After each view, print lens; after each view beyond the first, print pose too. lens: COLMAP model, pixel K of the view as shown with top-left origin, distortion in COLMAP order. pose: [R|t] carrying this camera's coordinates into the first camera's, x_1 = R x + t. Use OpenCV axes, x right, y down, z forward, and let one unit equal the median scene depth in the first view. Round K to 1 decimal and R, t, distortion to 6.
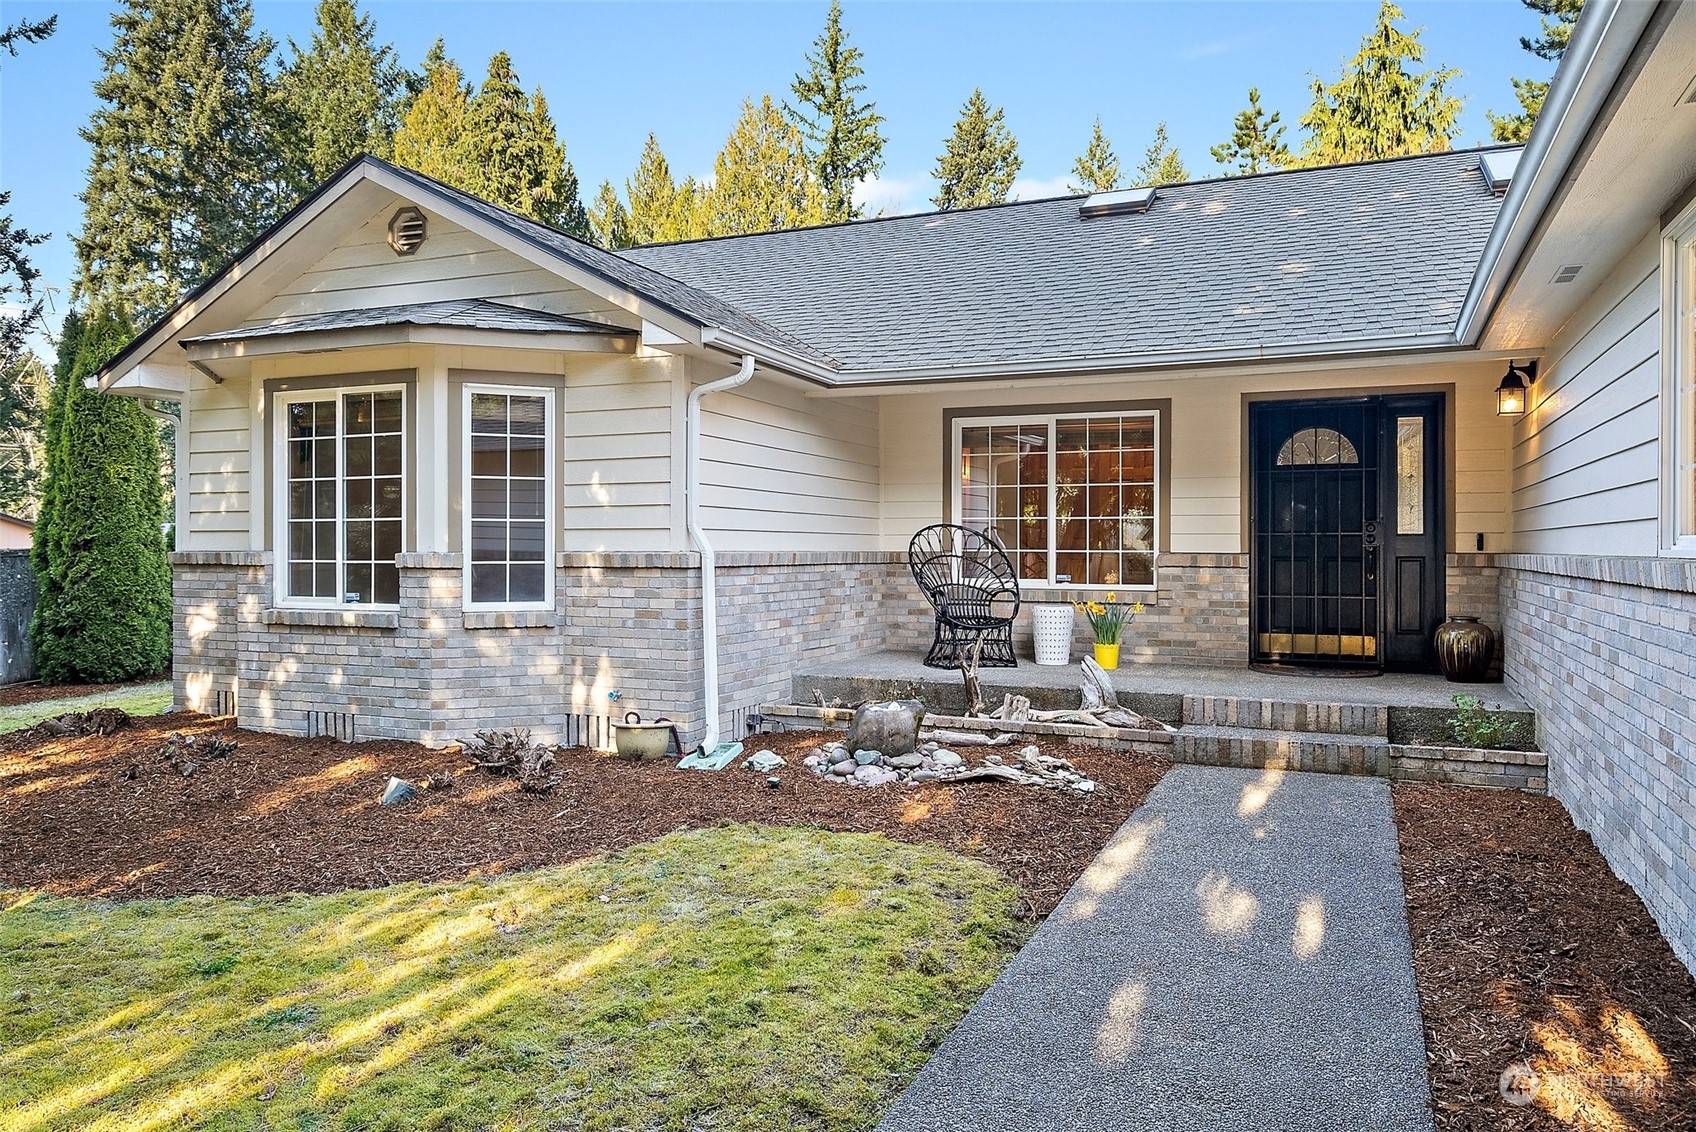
lens RADIAL K [[1175.7, 0, 848.0], [0, 1175.7, 566.0], [0, 0, 1]] dist [0.003495, 0.001680]
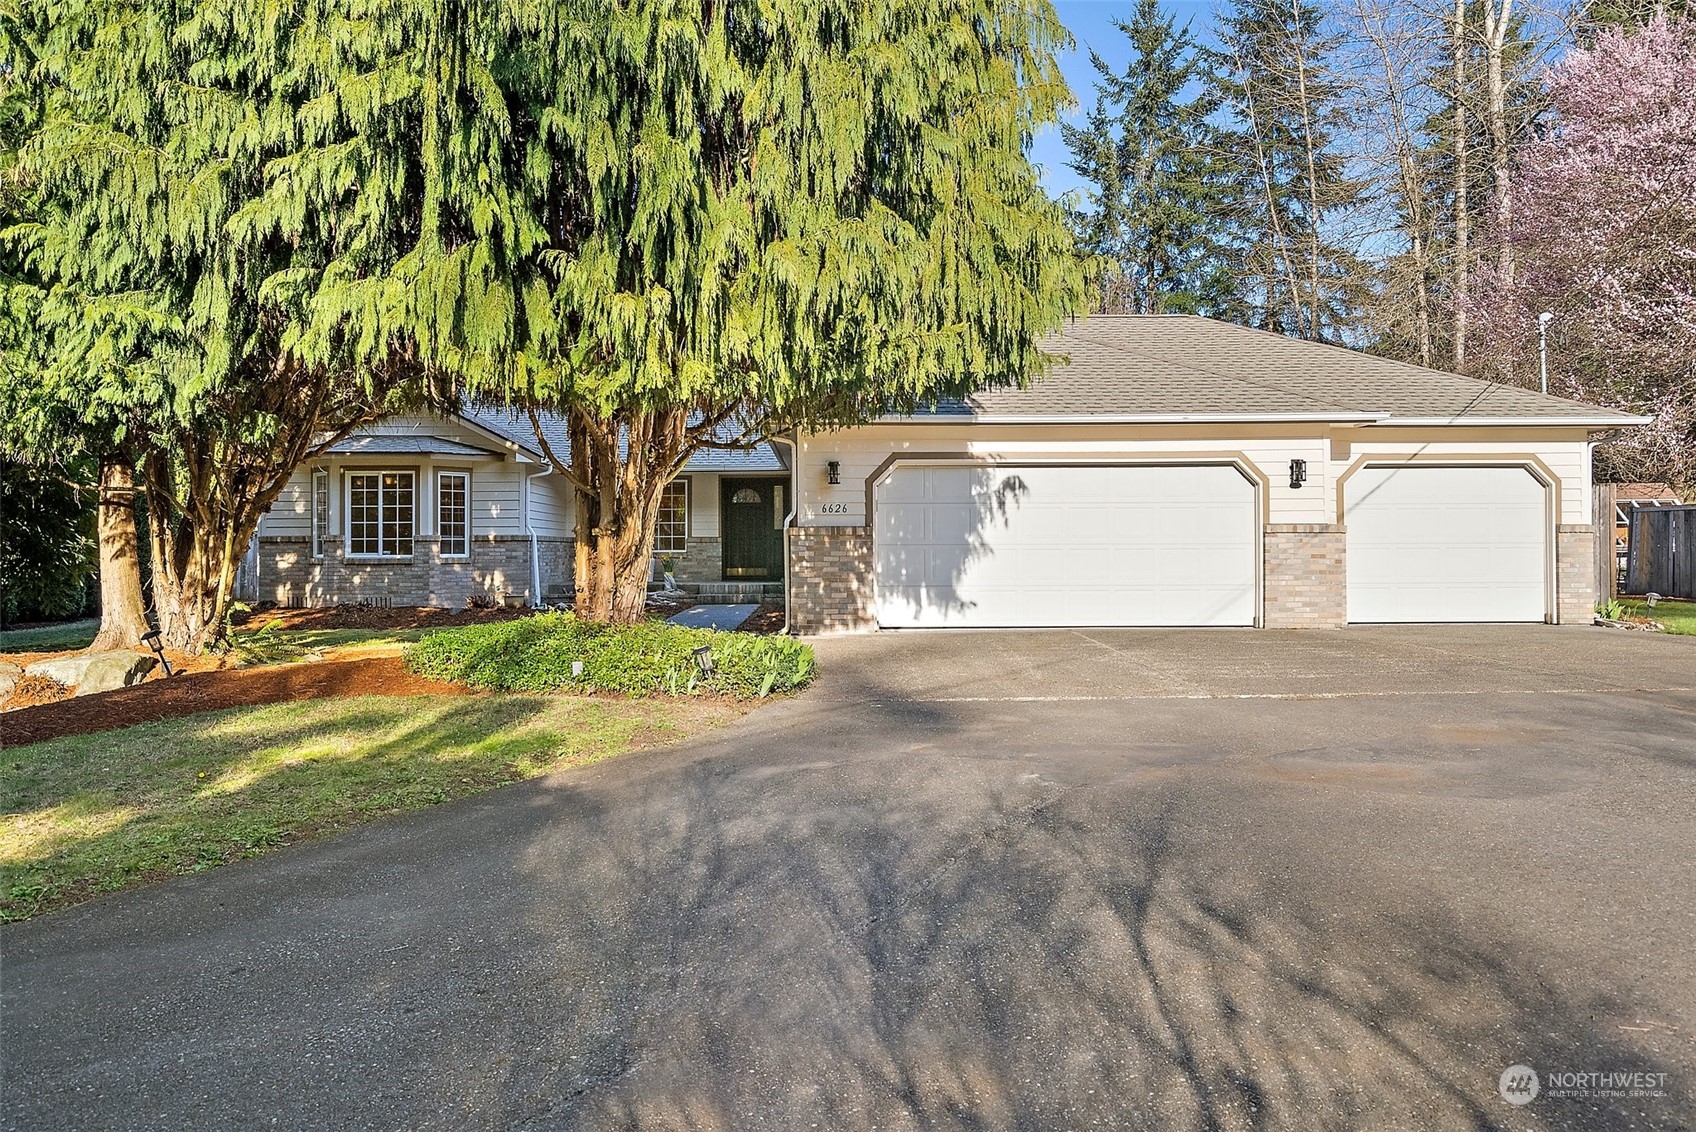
lens RADIAL K [[1175.7, 0, 848.0], [0, 1175.7, 566.0], [0, 0, 1]] dist [0.003495, 0.001680]
pose [[0.910702, -0.010951, 0.412920, -0.566127], [0.011839, 0.999930, 0.000409, 0.066382], [-0.412895, 0.004516, 0.910767, -1.752162]]
